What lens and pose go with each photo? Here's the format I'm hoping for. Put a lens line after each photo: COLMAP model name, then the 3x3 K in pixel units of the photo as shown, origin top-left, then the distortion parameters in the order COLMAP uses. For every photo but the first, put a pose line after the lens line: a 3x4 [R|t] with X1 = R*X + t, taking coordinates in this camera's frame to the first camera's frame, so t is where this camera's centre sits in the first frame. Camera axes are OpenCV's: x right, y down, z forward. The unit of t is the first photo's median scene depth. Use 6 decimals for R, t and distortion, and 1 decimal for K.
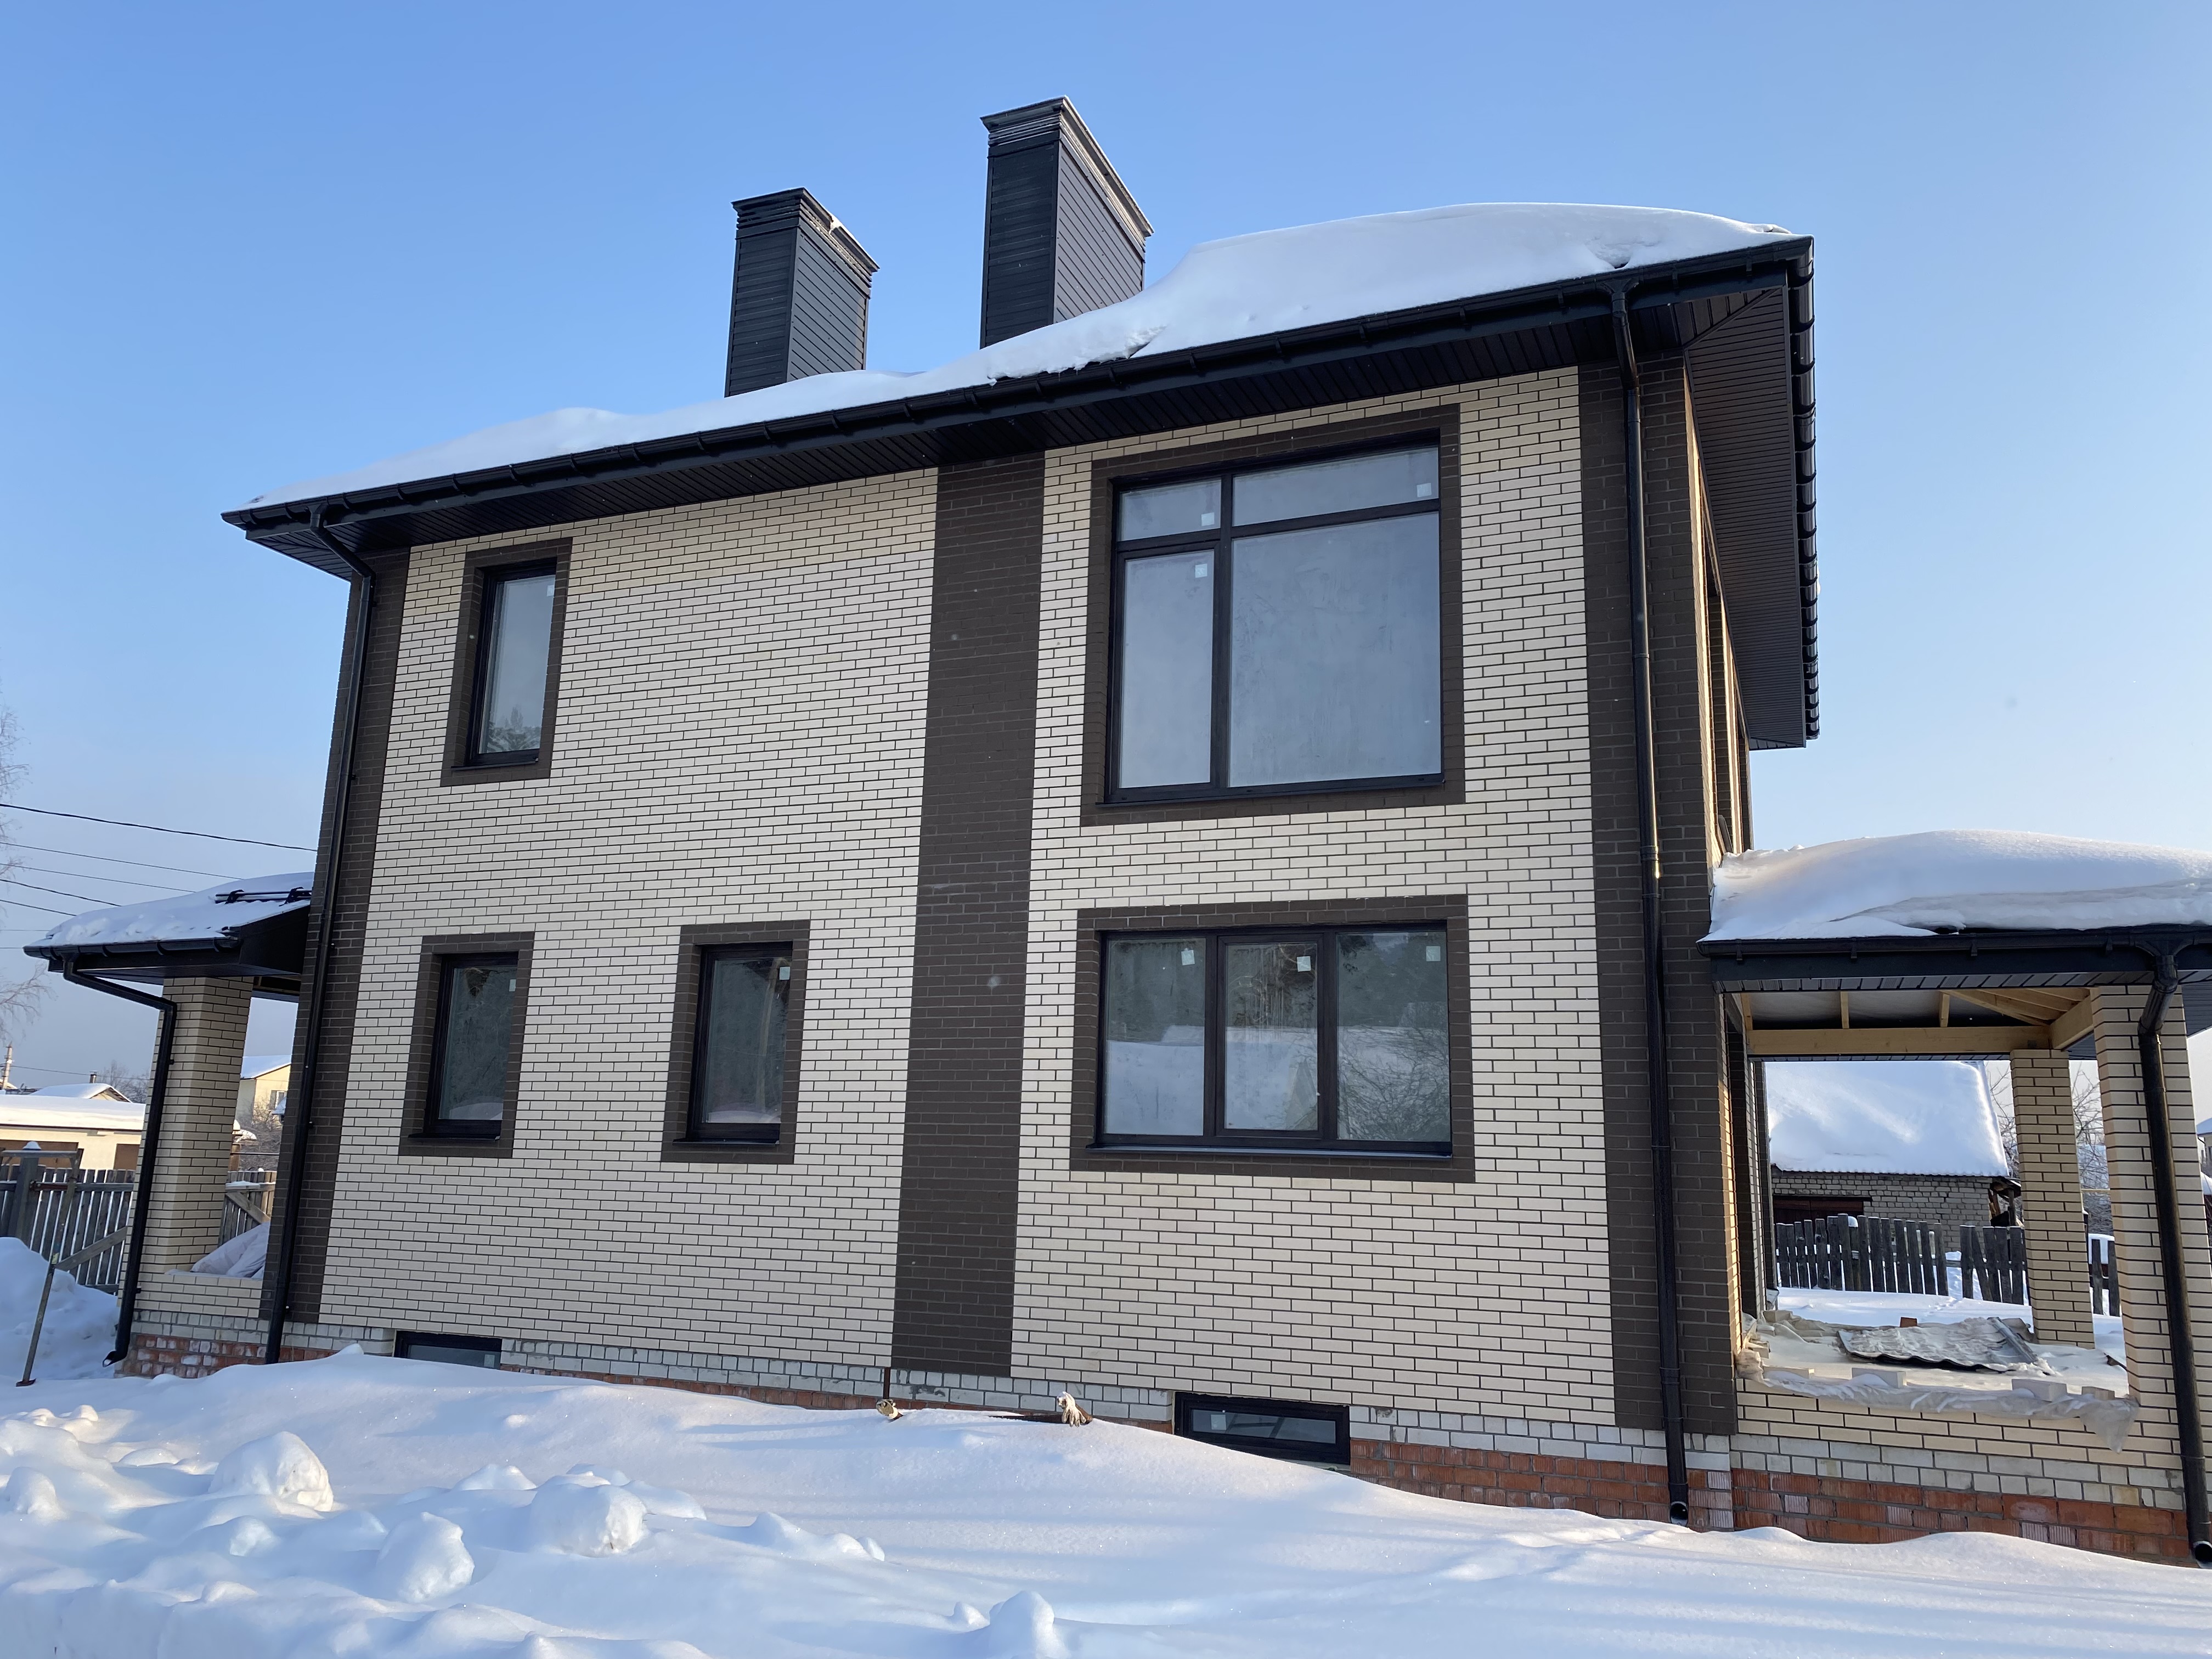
lens RADIAL K [[1668.1, 0, 1106.0], [0, 1668.1, 829.5], [0, 0, 1]] dist [0.037157, -0.043014]
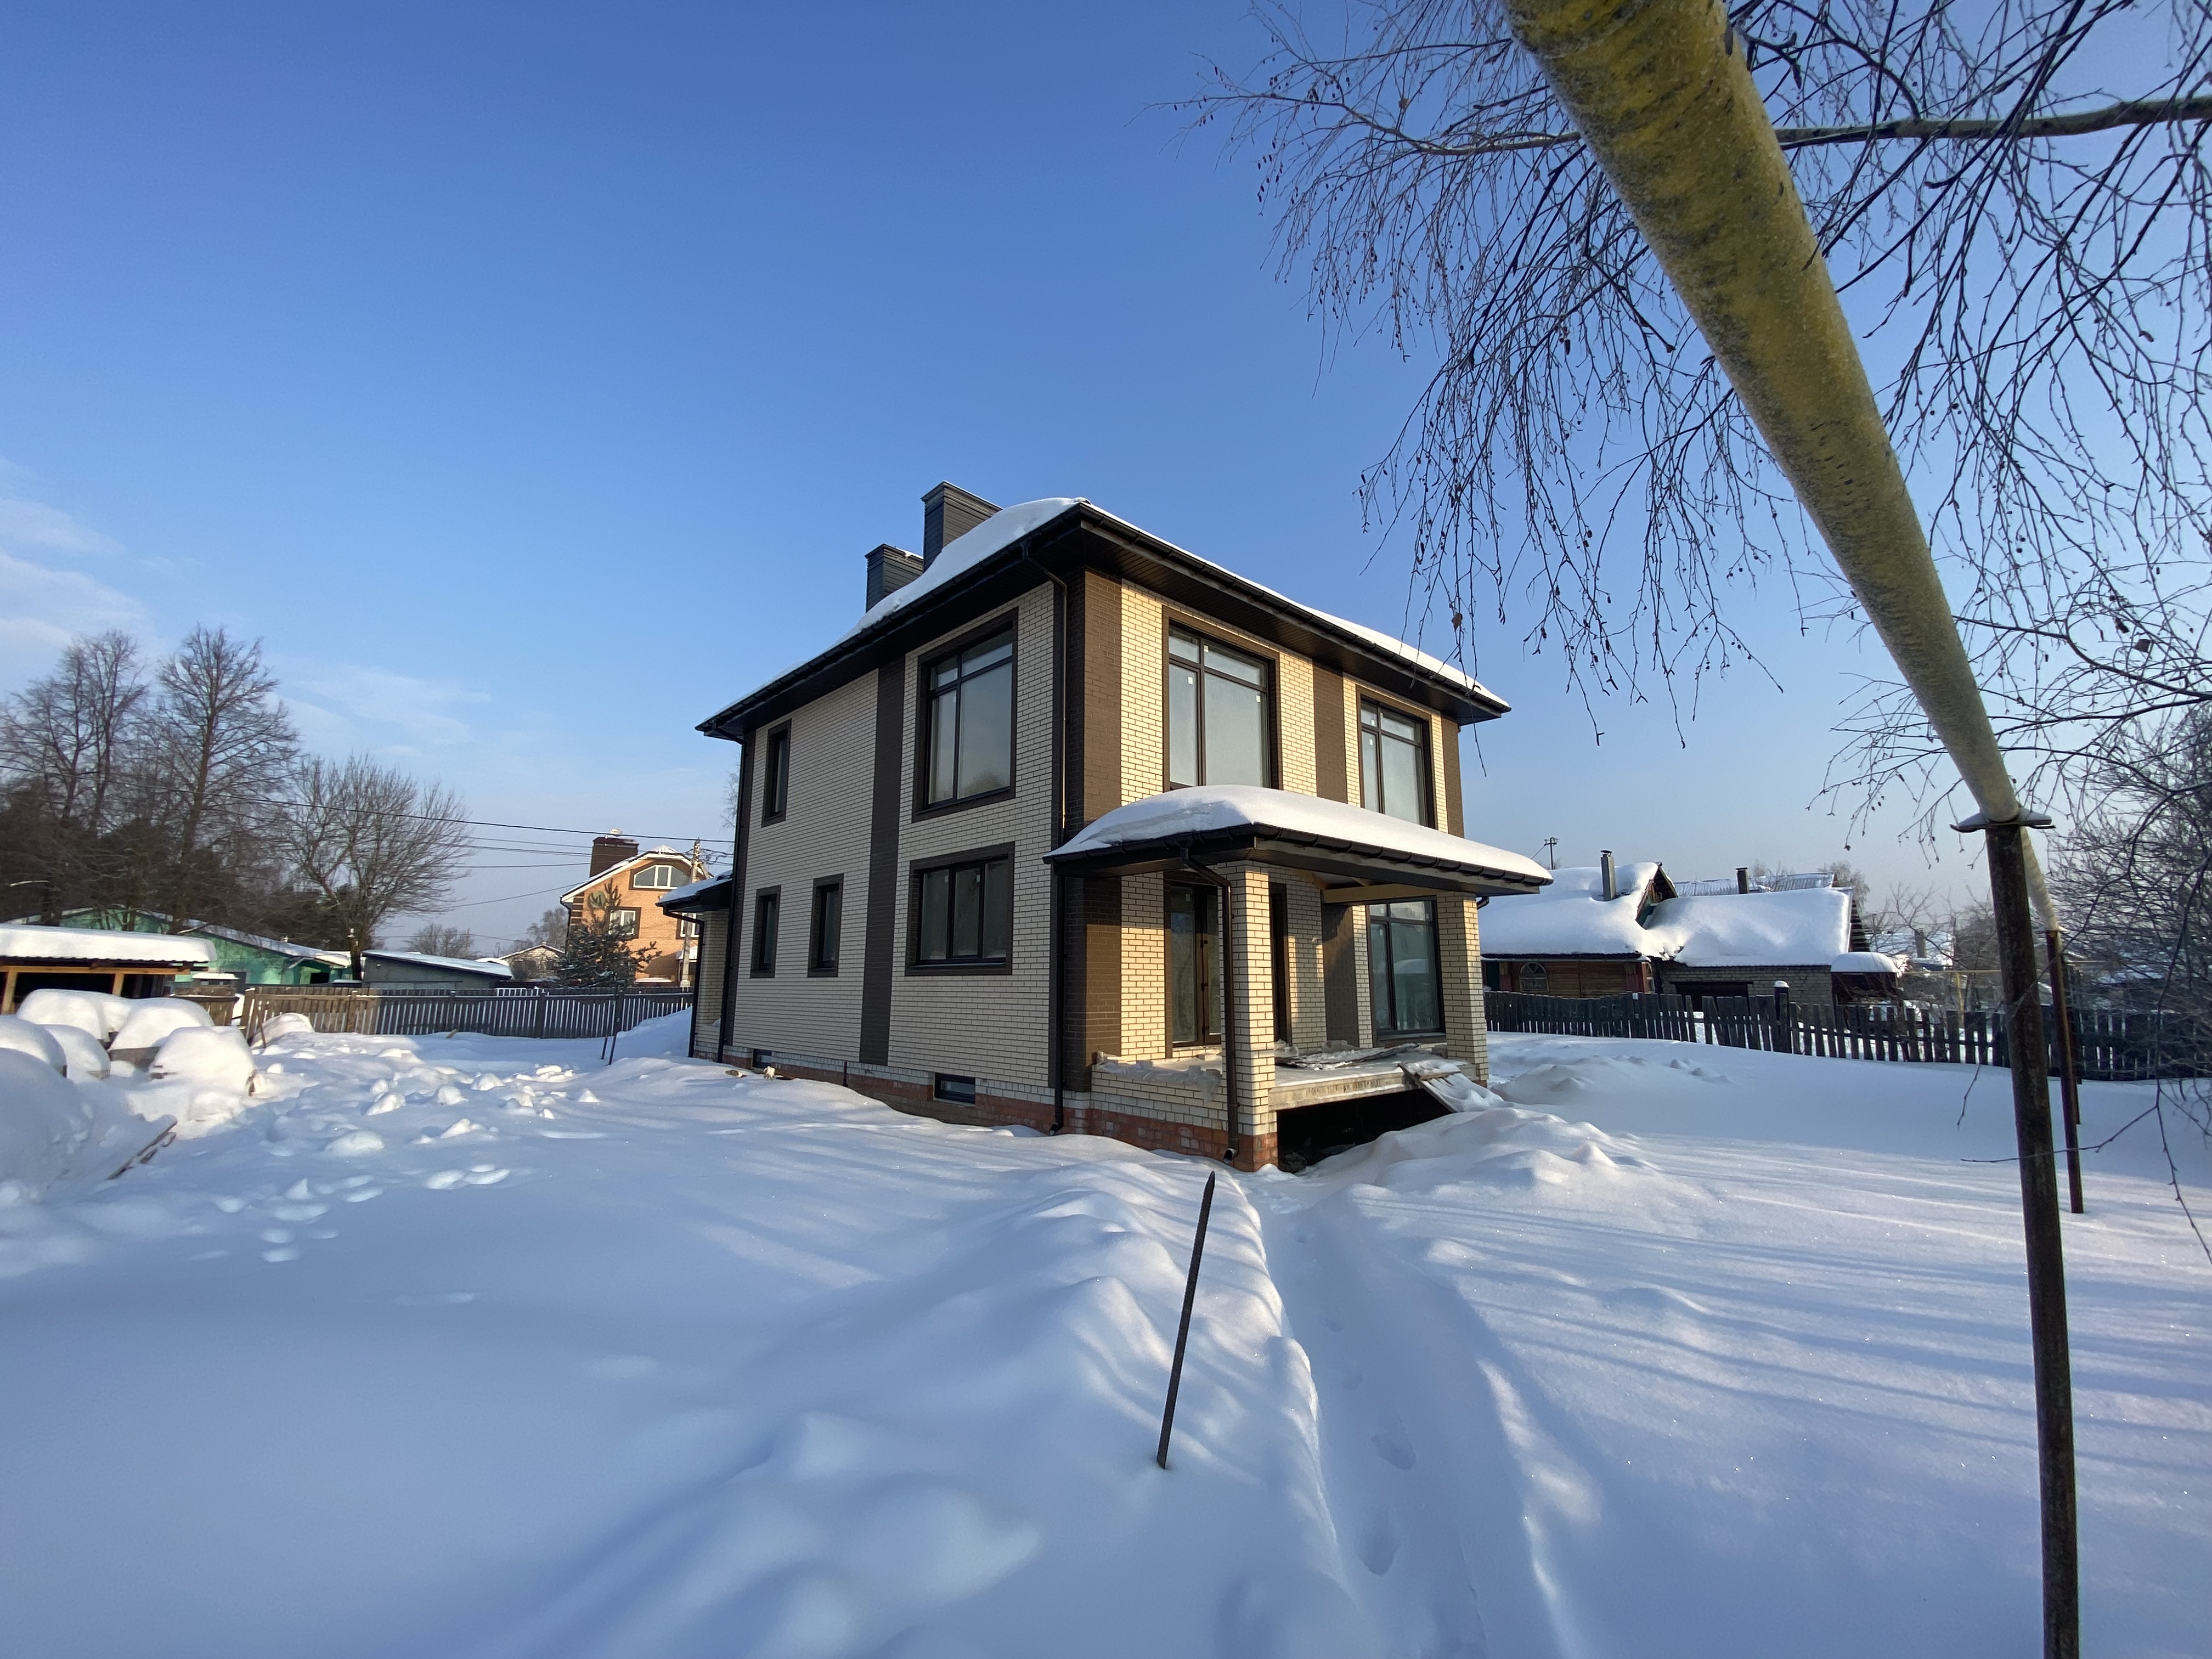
lens RADIAL K [[890.4, 0, 1106.0], [0, 890.4, 829.5], [0, 0, 1]] dist [0.025803, -0.022004]
pose [[0.911351, -0.092606, -0.401078, 0.666780], [0.104701, 0.994469, 0.008291, 0.022570], [0.398092, -0.049549, 0.916006, 0.008920]]
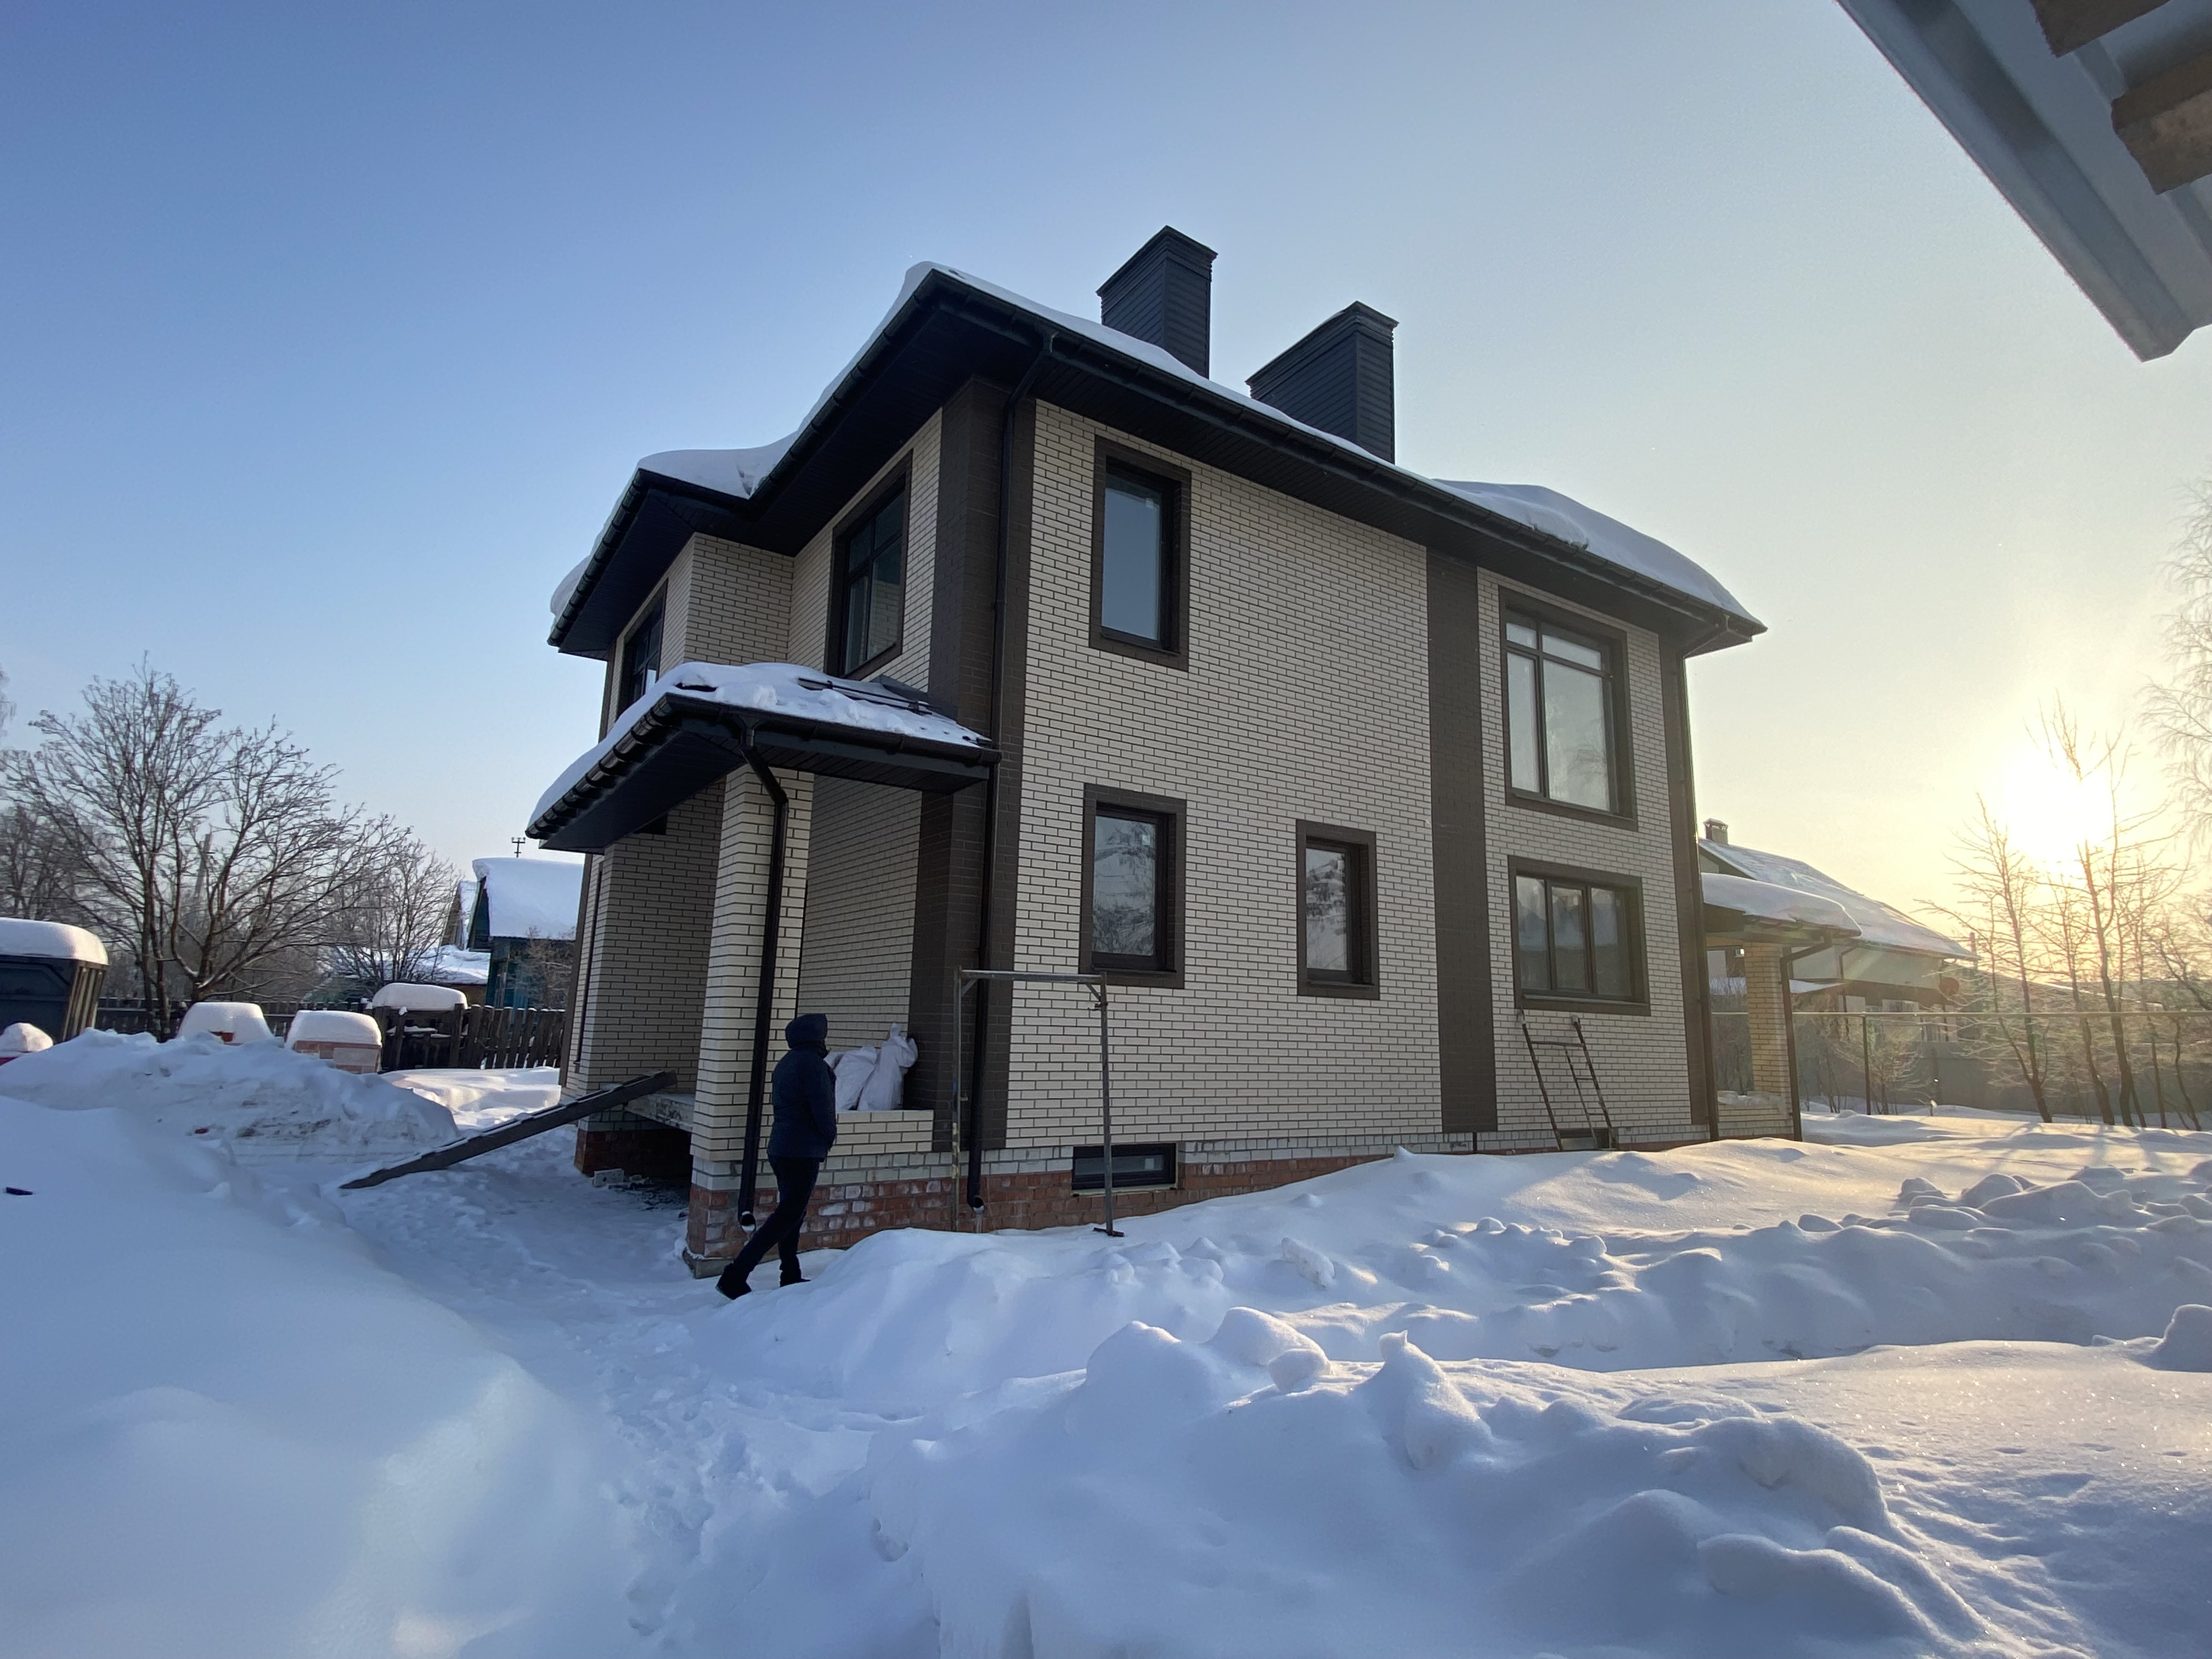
lens RADIAL K [[1102.7, 0, 1106.0], [0, 1102.7, 829.5], [0, 0, 1]] dist [0.064797, -0.050981]
pose [[0.551434, 0.141157, 0.822189, -1.097786], [-0.173845, 0.983387, -0.052236, 0.144016], [-0.815903, -0.114129, 0.566812, 0.656670]]
